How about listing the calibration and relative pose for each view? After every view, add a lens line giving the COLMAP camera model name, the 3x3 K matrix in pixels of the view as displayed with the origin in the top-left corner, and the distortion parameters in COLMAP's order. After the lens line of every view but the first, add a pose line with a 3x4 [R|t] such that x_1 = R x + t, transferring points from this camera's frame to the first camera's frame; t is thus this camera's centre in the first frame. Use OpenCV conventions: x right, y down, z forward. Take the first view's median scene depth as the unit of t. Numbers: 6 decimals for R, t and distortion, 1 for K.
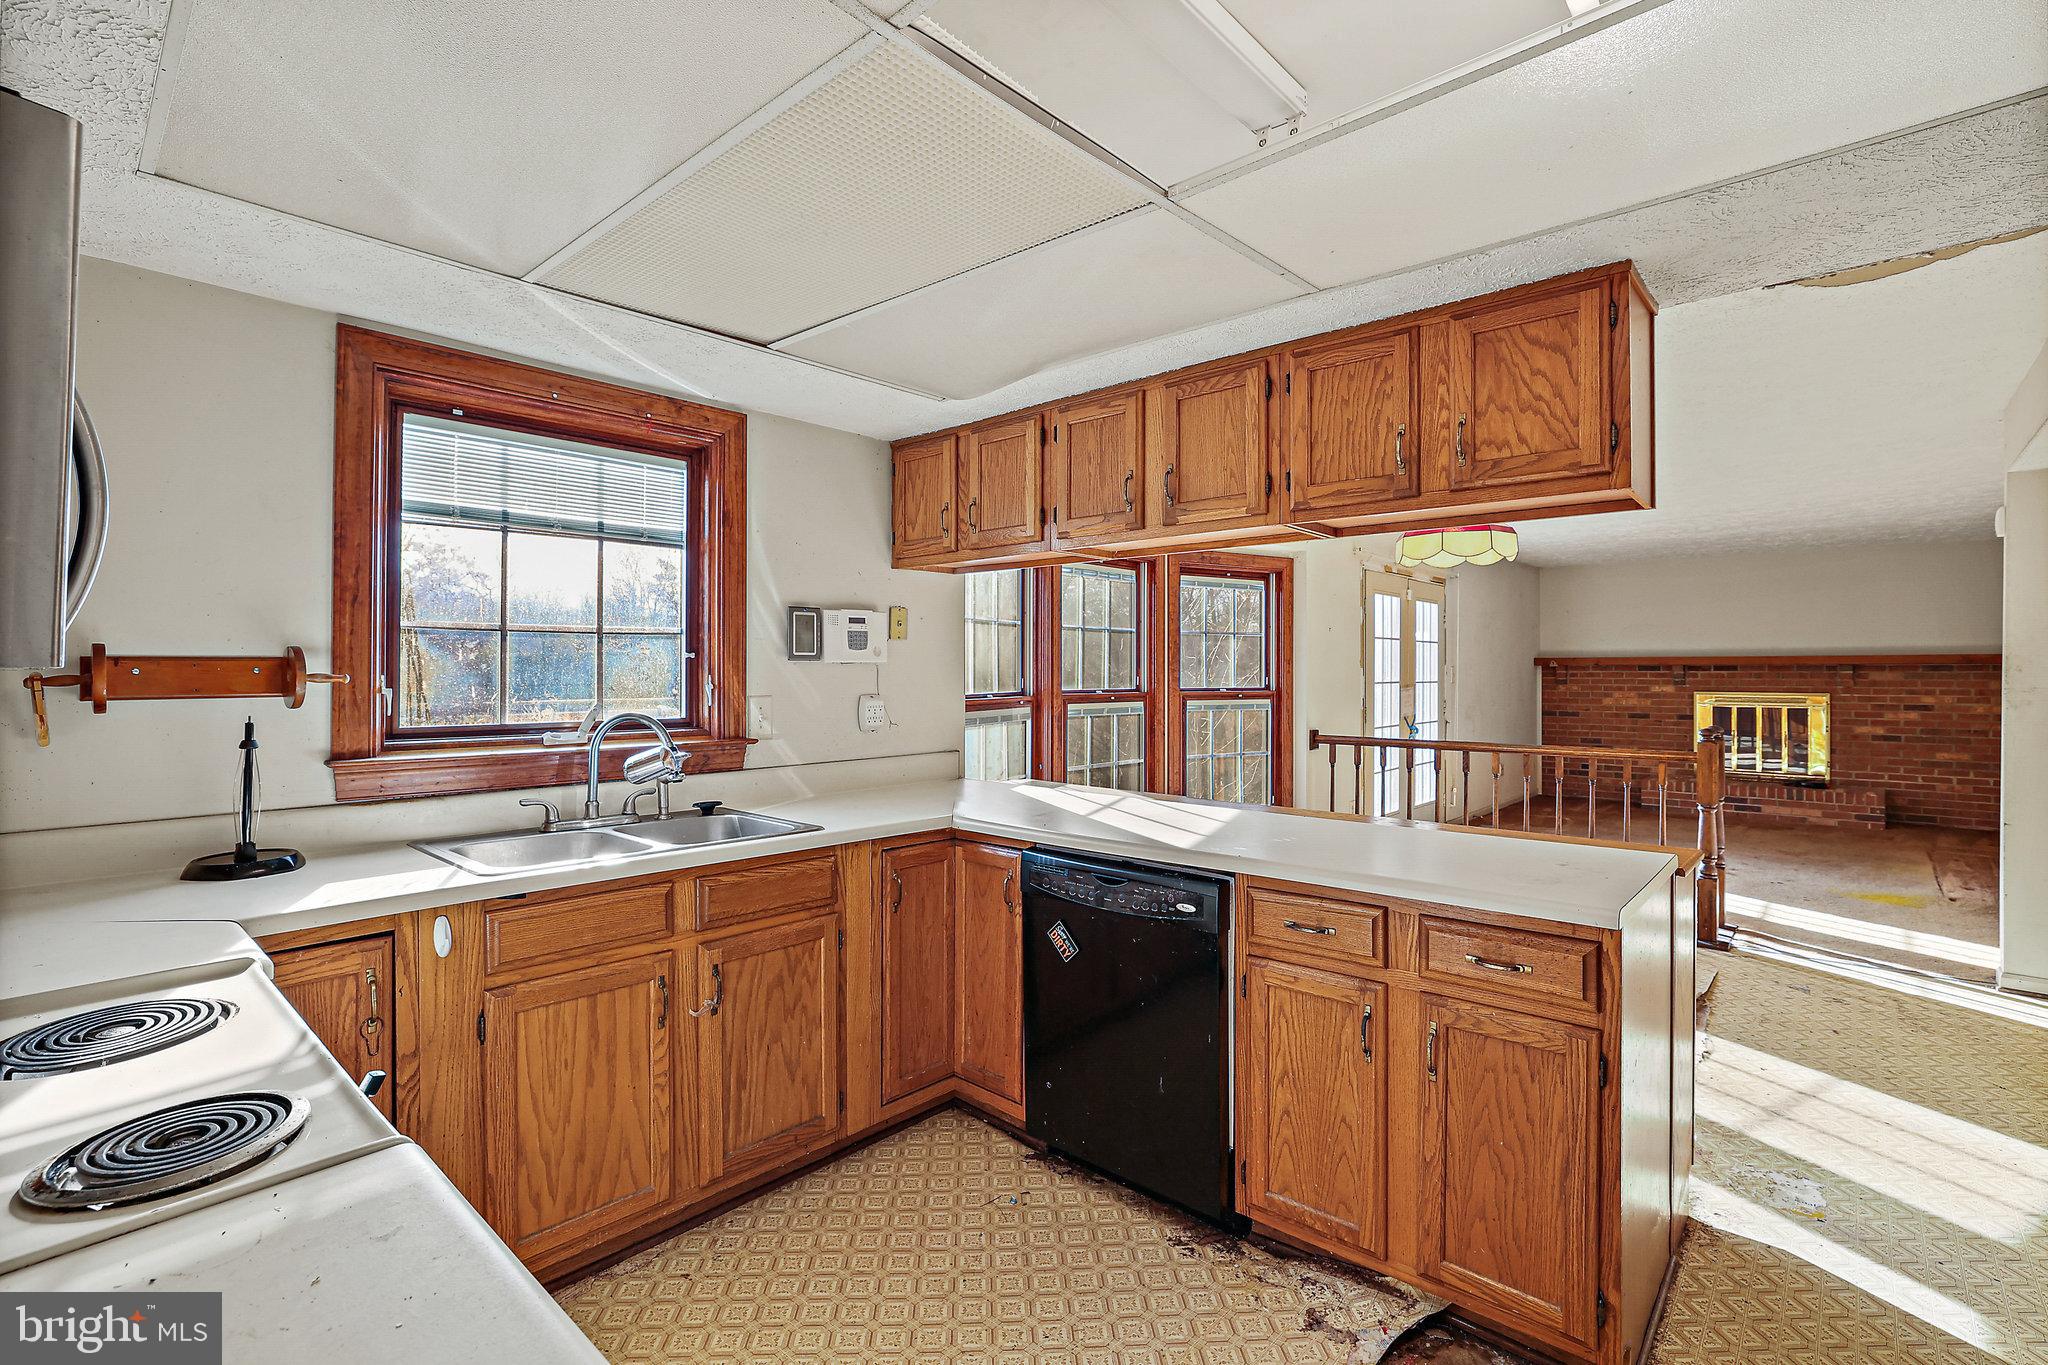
lens RADIAL K [[945.7, 0, 1034.0], [0, 945.7, 673.6], [0, 0, 1]] dist [-0.036381, 0.020482]
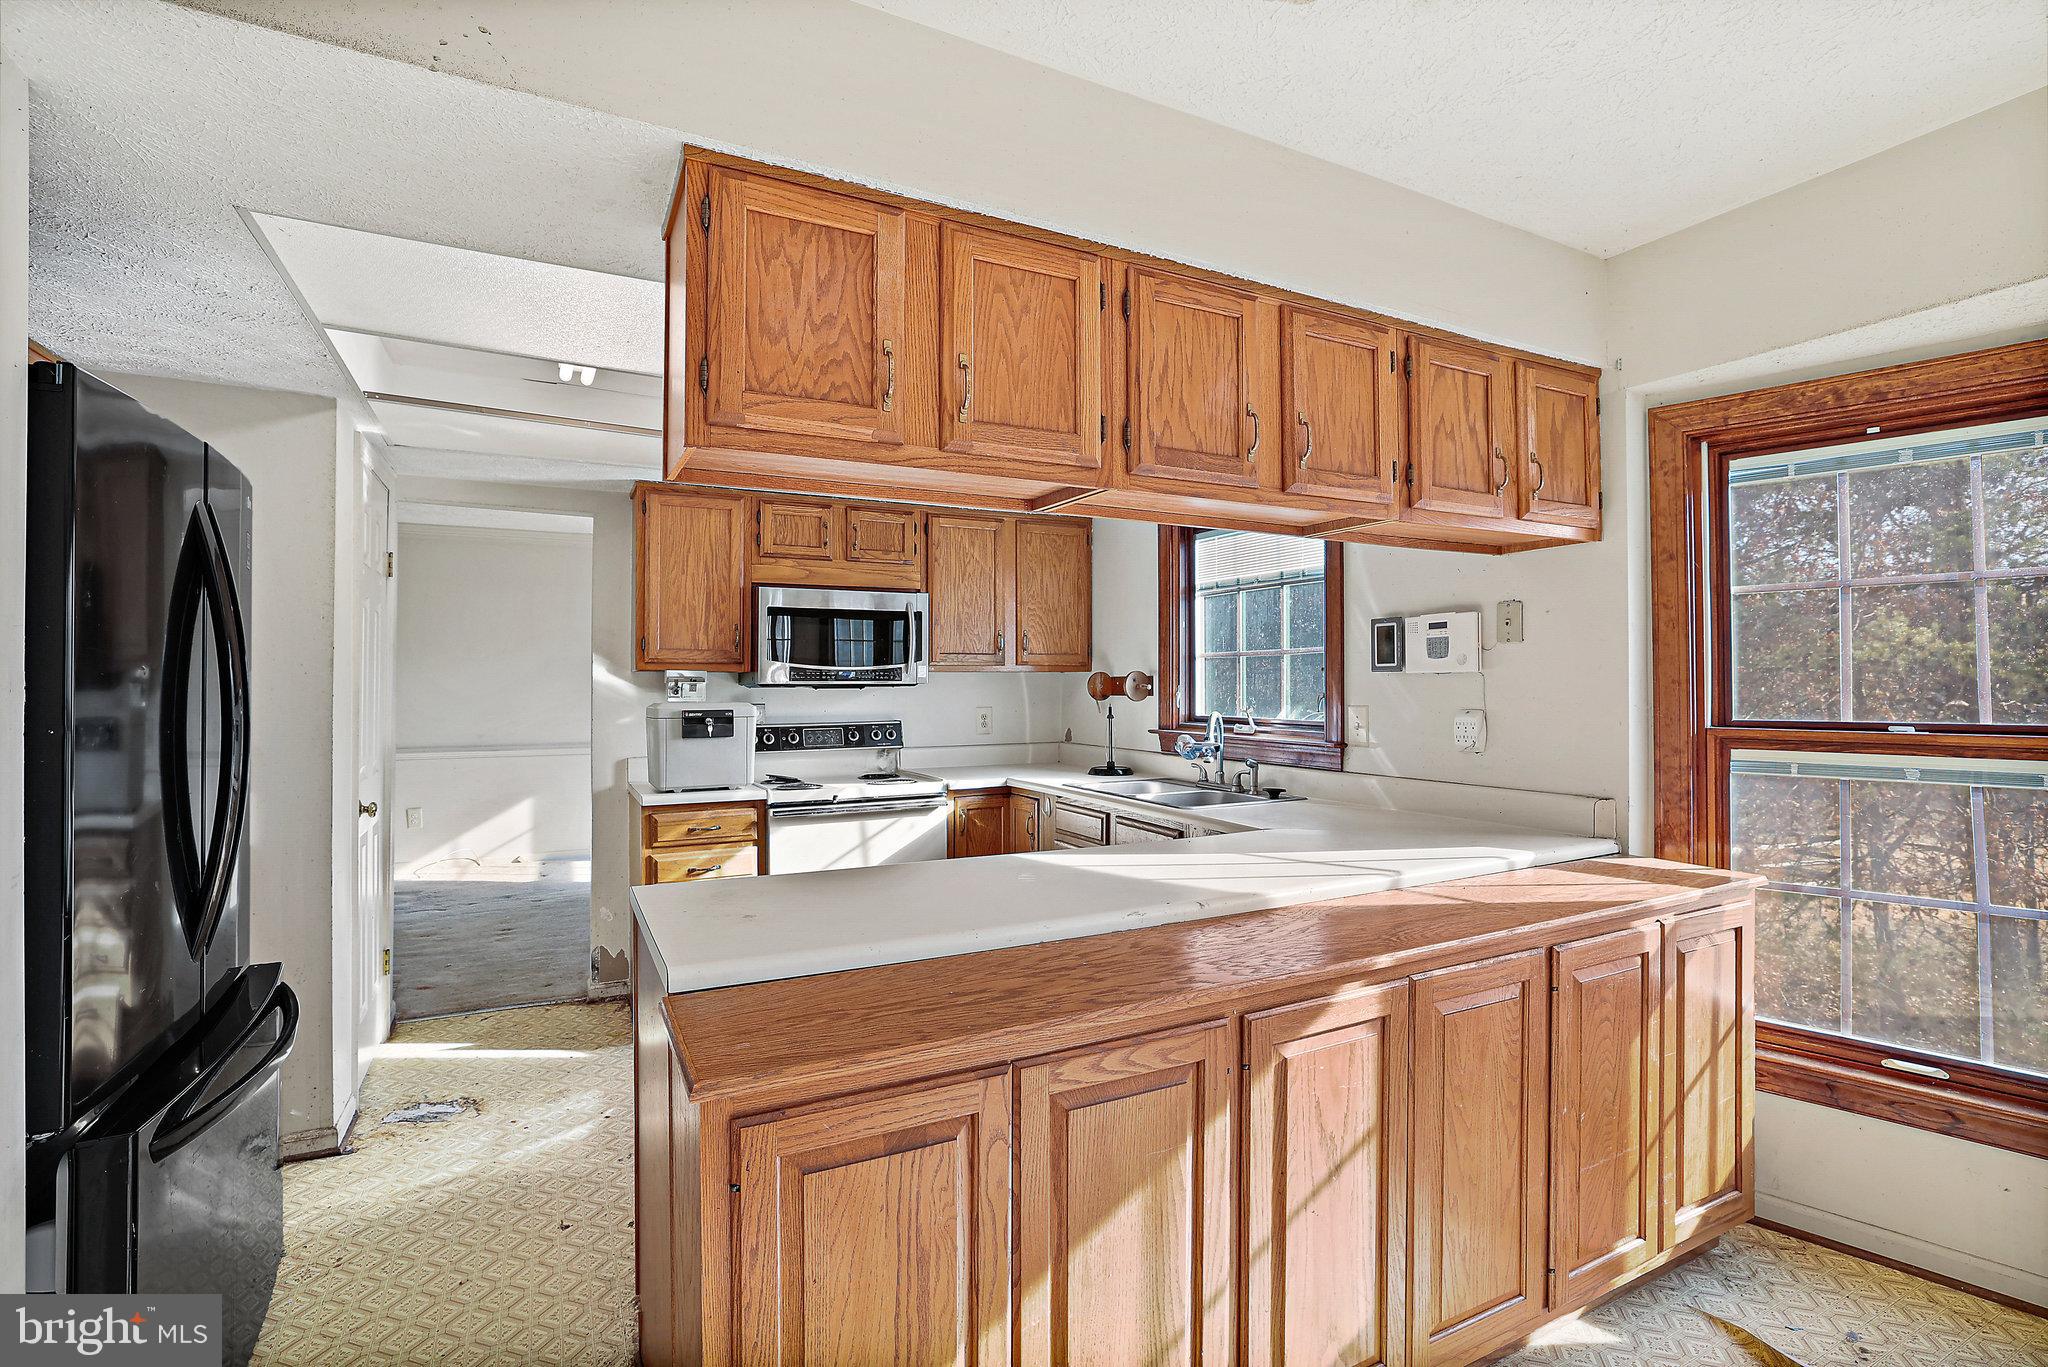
lens RADIAL K [[945.7, 0, 1034.0], [0, 945.7, 674.6], [0, 0, 1]] dist [-0.036381, 0.020482]
pose [[-0.347604, -0.002382, -0.937638, 0.796397], [0.006410, 0.999967, -0.004916, -0.008347], [0.937619, -0.007719, -0.347578, 0.976751]]
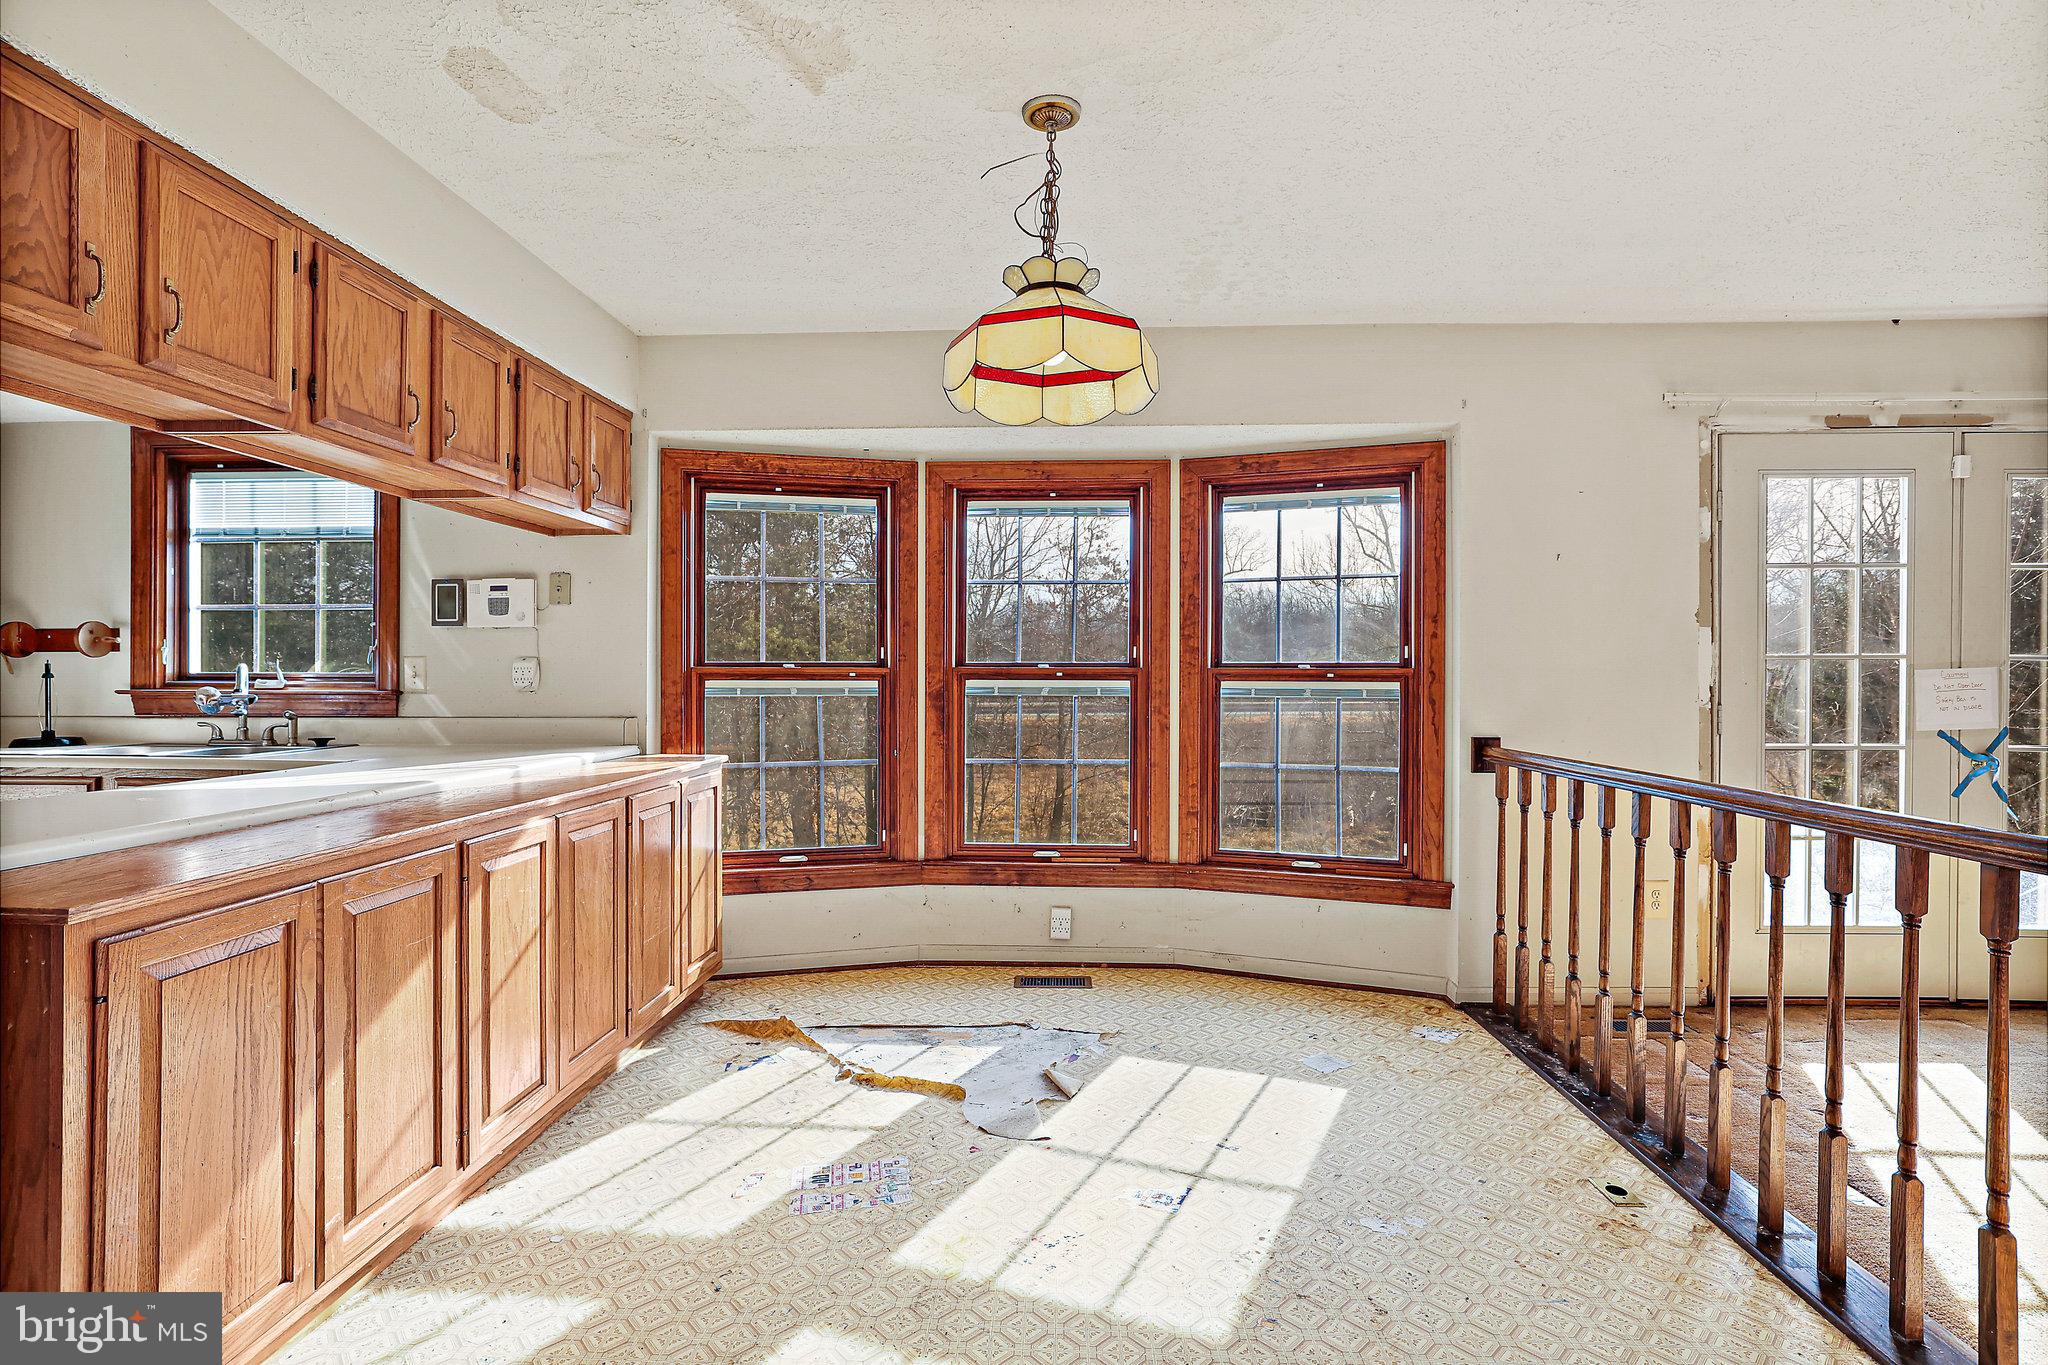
lens RADIAL K [[955.8, 0, 1023.6], [0, 955.8, 670.6], [0, 0, 1]] dist [-0.061255, 0.032672]
pose [[0.631363, 0.001324, -0.775486, 1.050790], [-0.002379, 0.999997, -0.000230, 0.037725], [0.775484, 0.001990, 0.631364, 0.808856]]
